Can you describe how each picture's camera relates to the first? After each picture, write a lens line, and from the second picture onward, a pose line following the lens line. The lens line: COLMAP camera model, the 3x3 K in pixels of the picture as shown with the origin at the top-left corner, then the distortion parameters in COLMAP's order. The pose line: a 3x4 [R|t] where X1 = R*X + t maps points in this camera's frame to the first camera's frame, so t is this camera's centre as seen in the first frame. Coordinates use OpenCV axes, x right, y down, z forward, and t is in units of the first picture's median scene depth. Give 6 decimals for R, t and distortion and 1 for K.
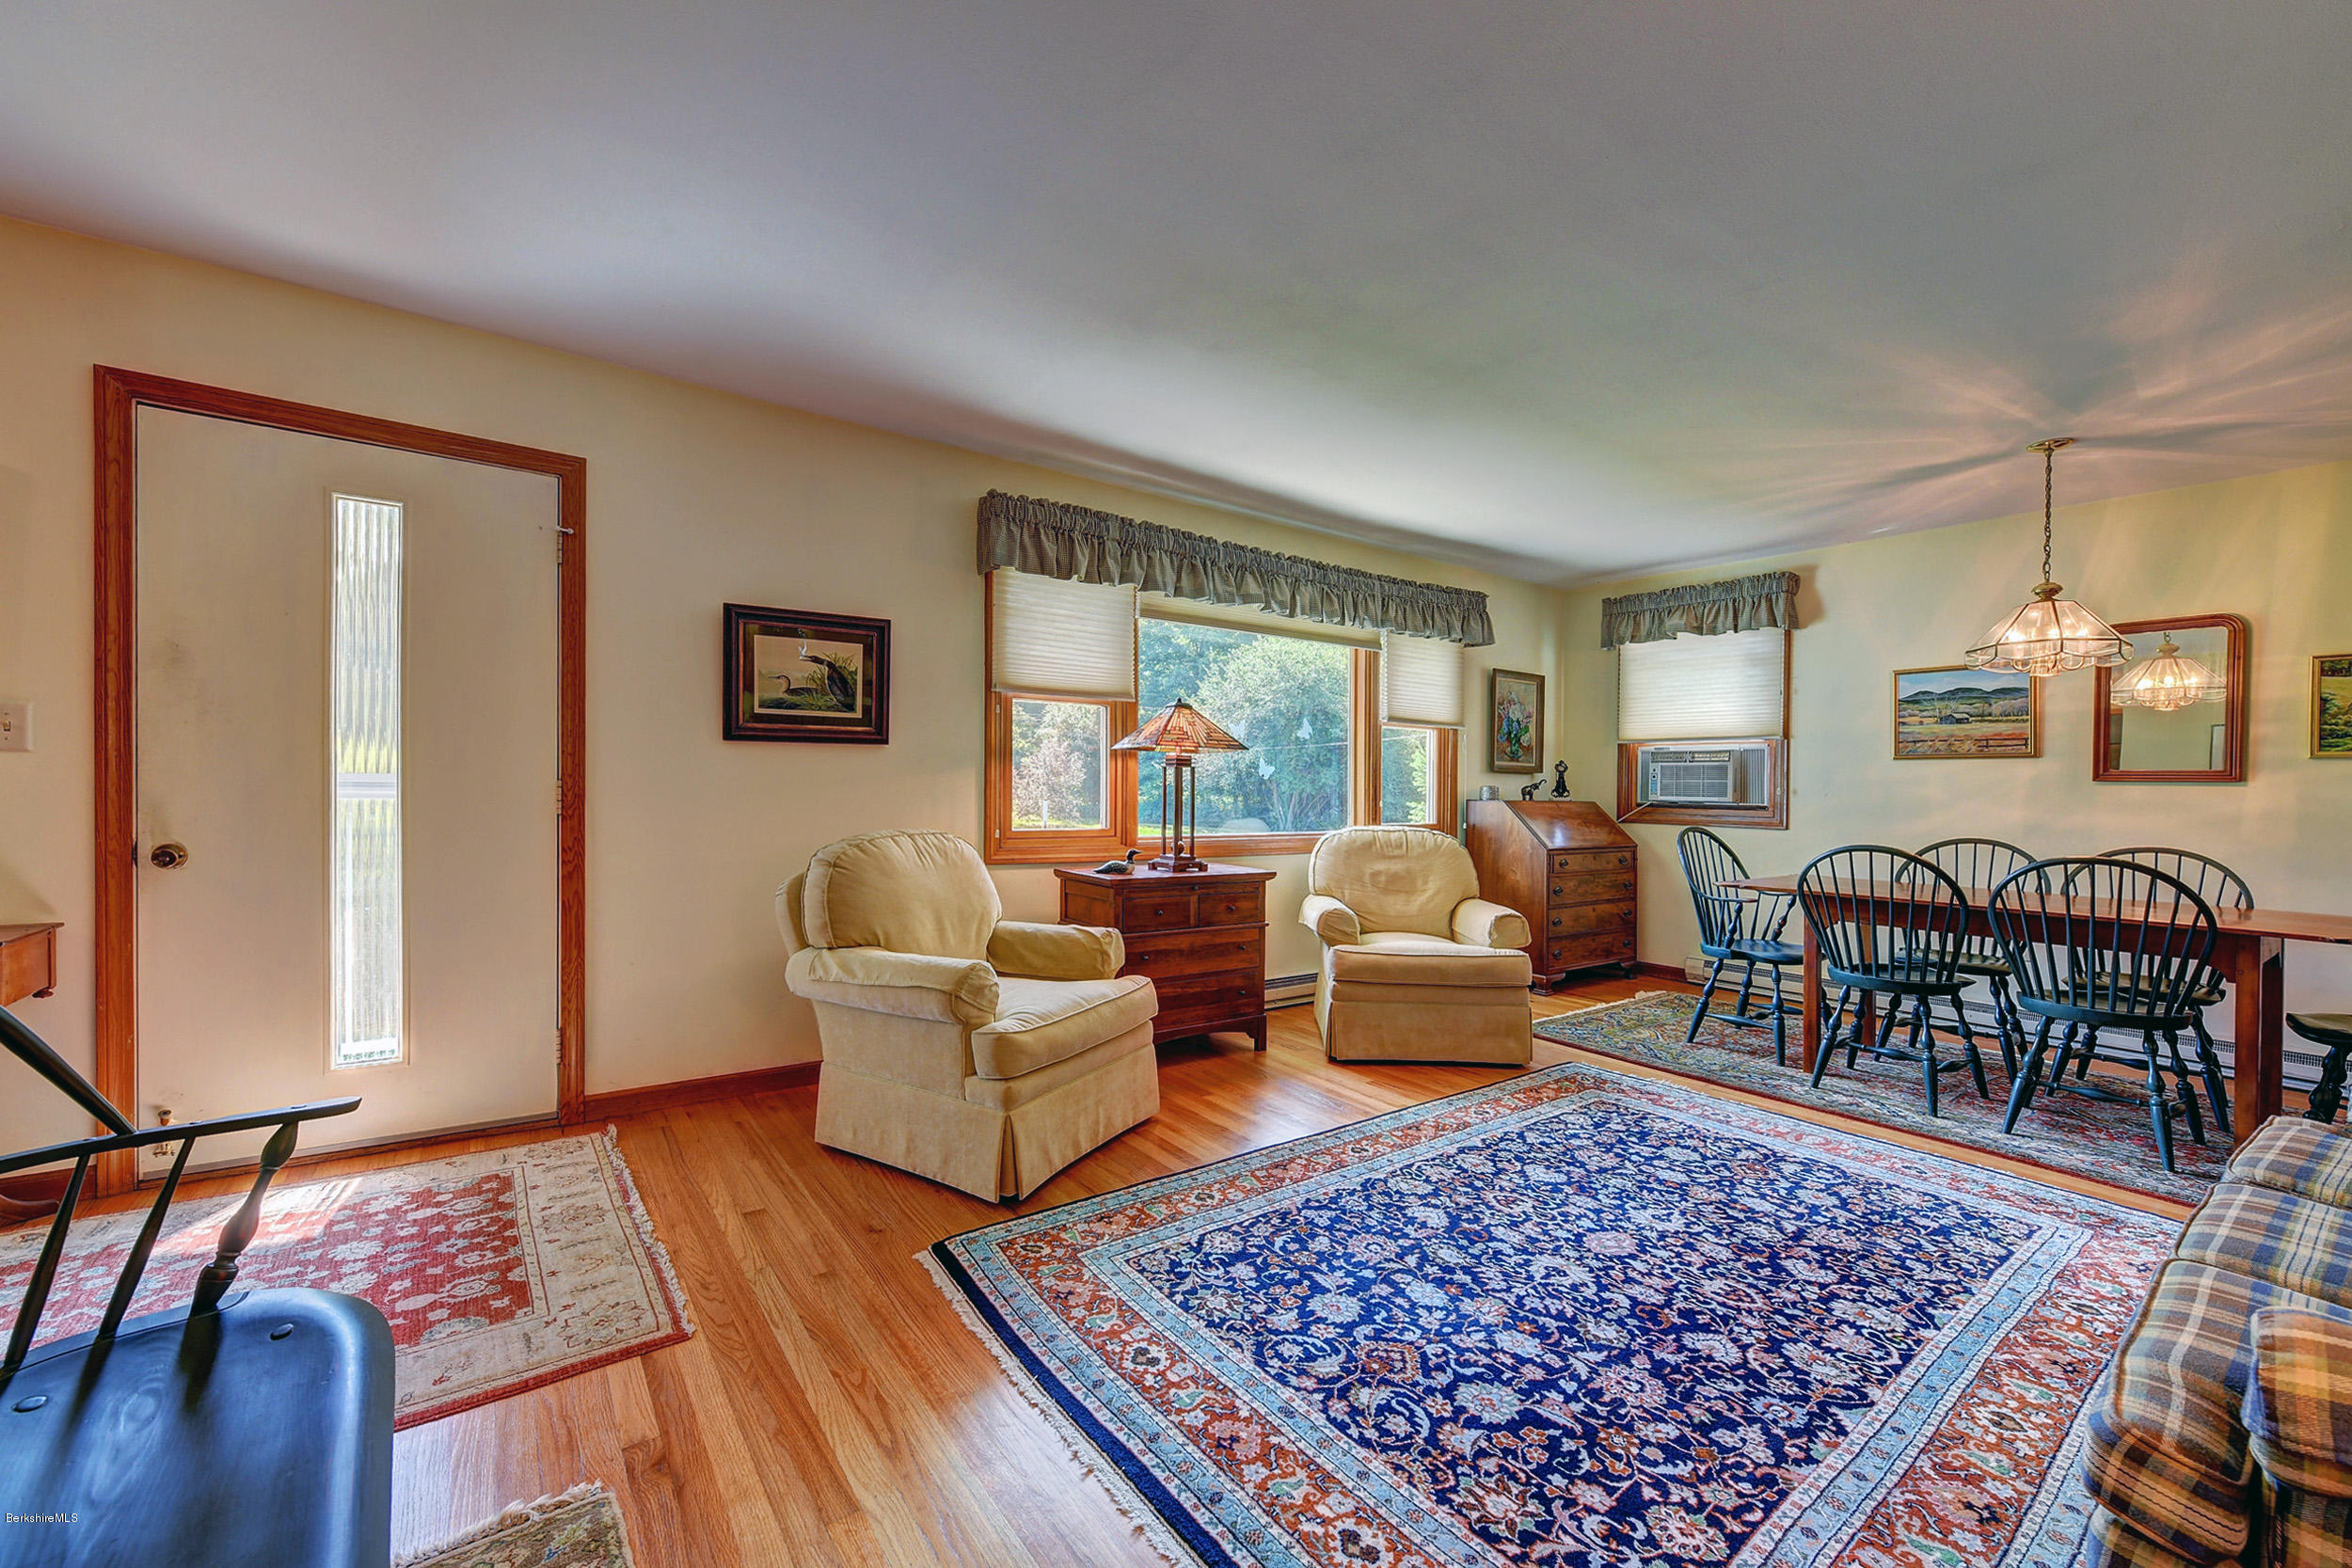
lens RADIAL K [[942.7, 0, 1158.5], [0, 942.7, 770.8], [0, 0, 1]] dist [0.000097, -0.001816]
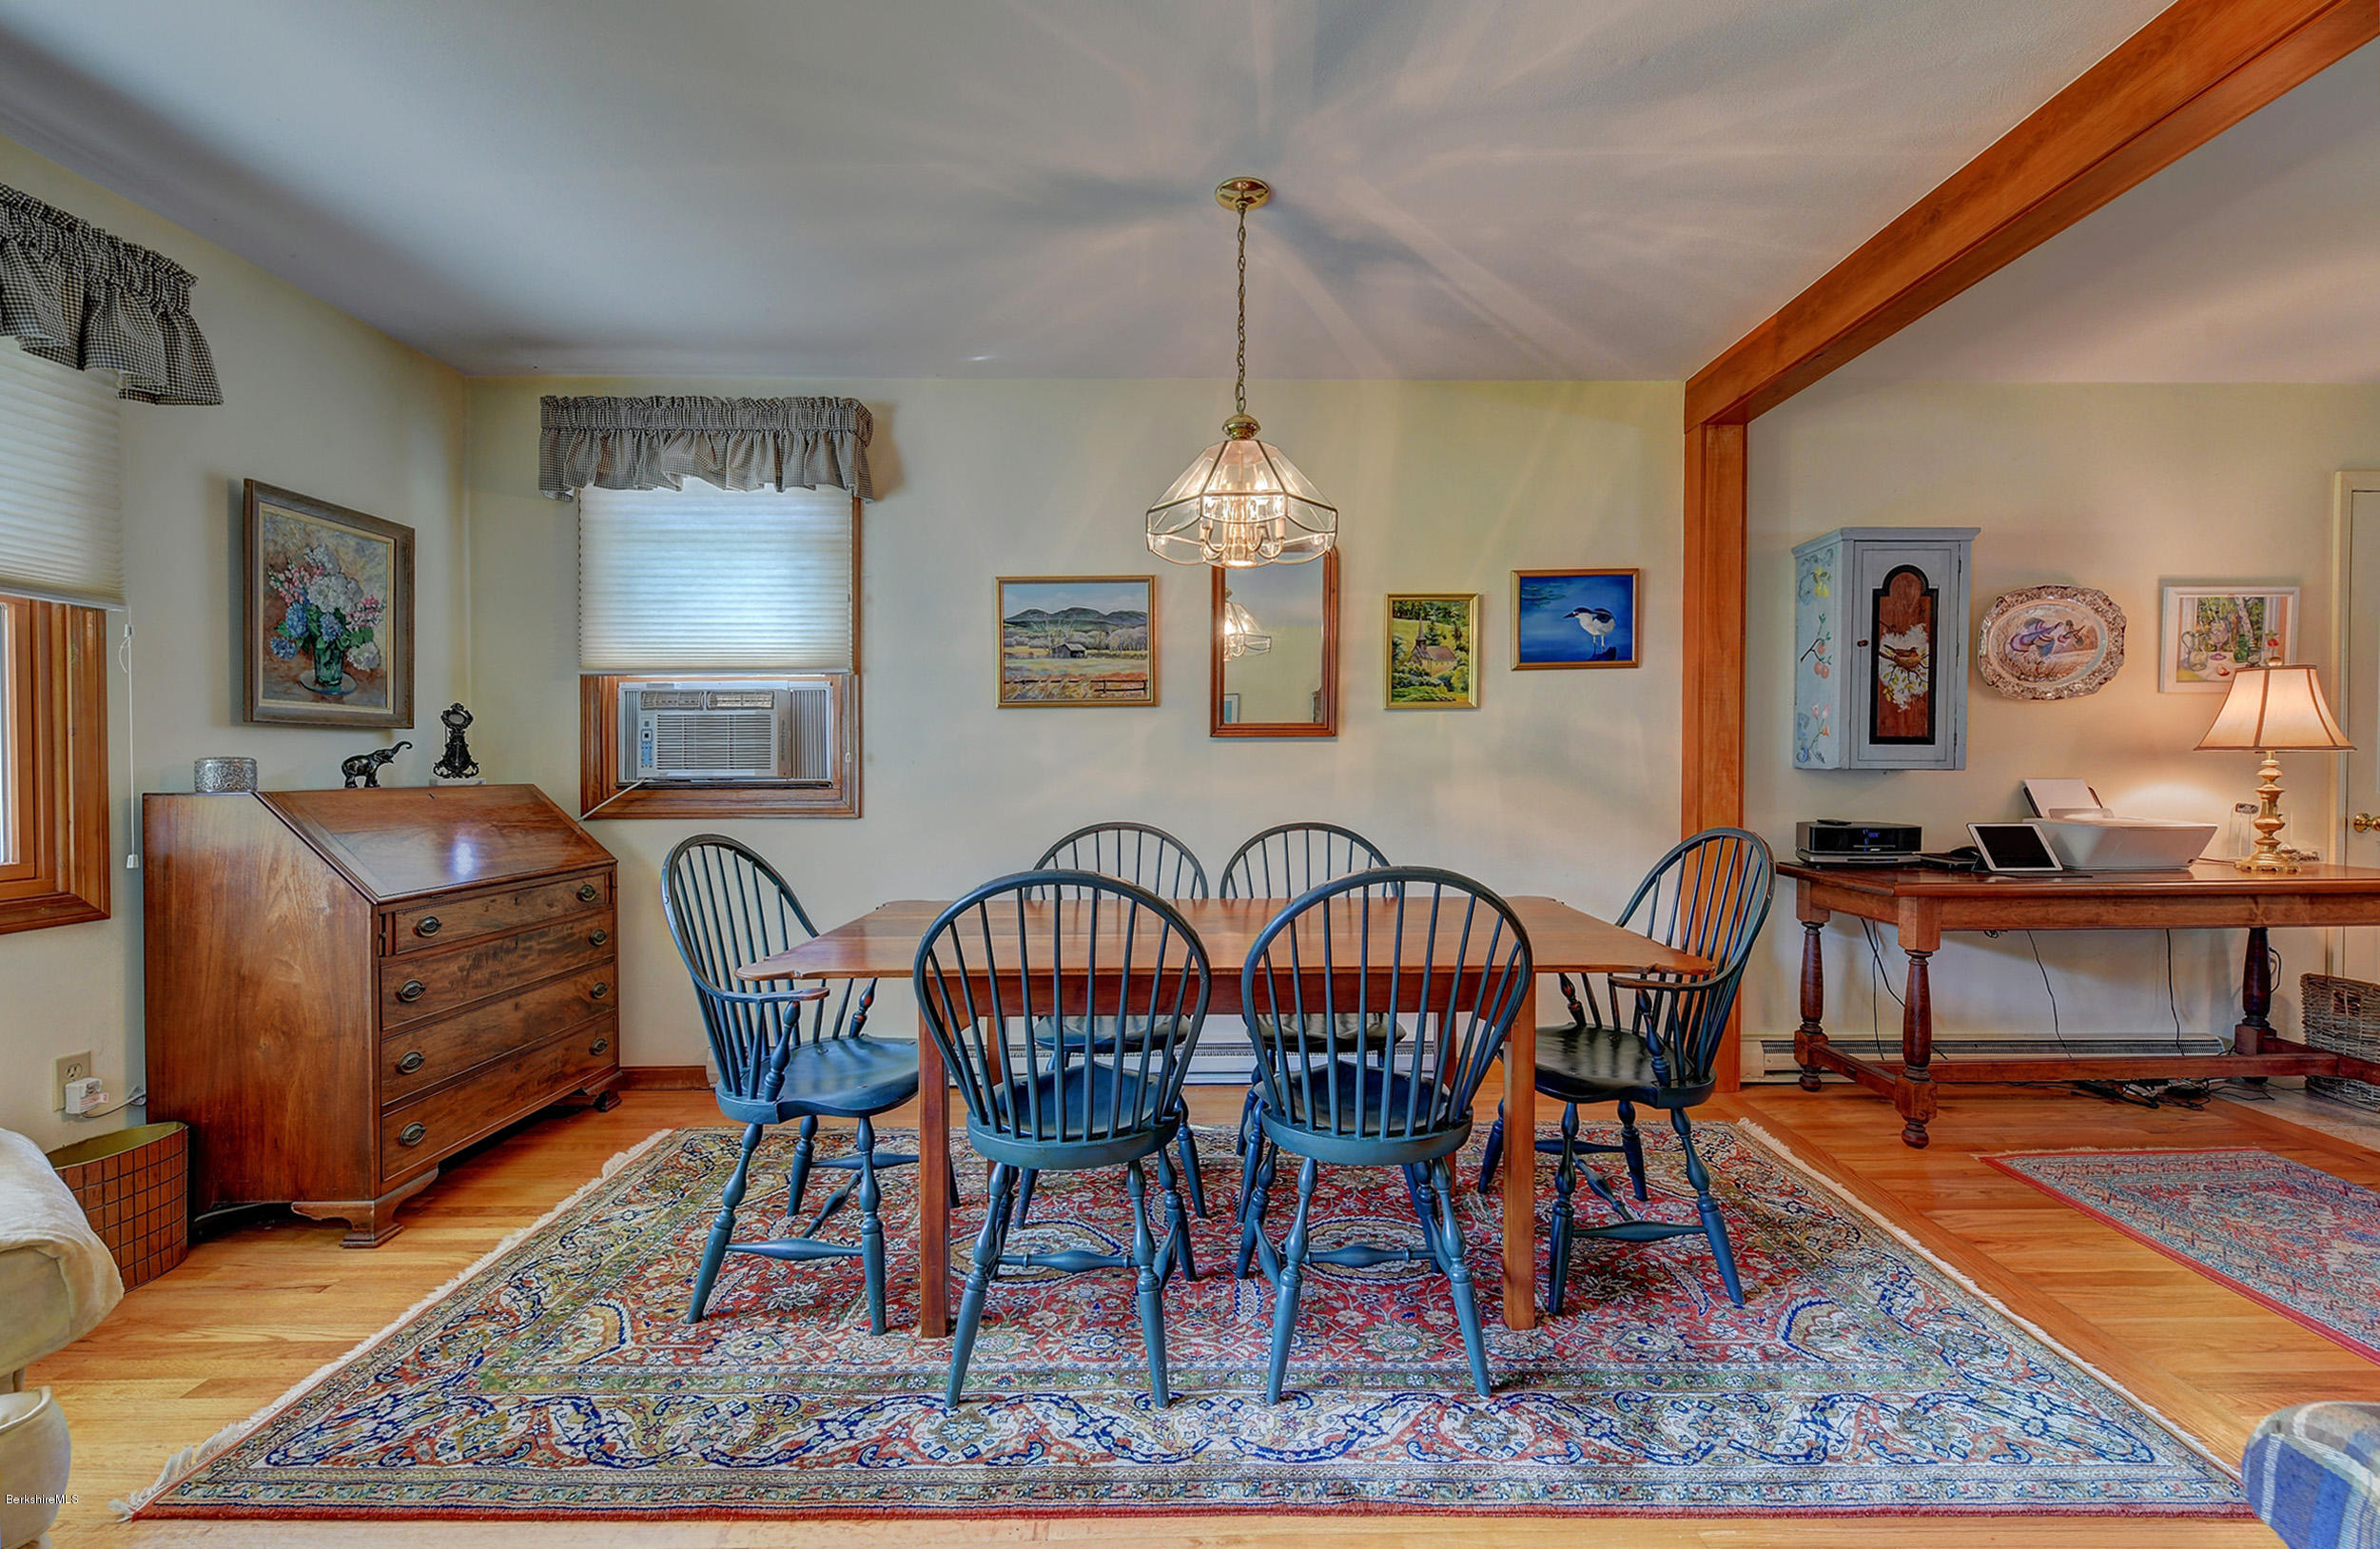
lens RADIAL K [[985.2, 0, 1229.3], [0, 985.2, 773.8], [0, 0, 1]] dist [-0.008631, -0.000646]
pose [[0.563965, -0.030378, 0.825240, 0.395843], [0.002373, 0.999379, 0.035166, 0.015524], [-0.825795, -0.017874, 0.563687, 0.638637]]
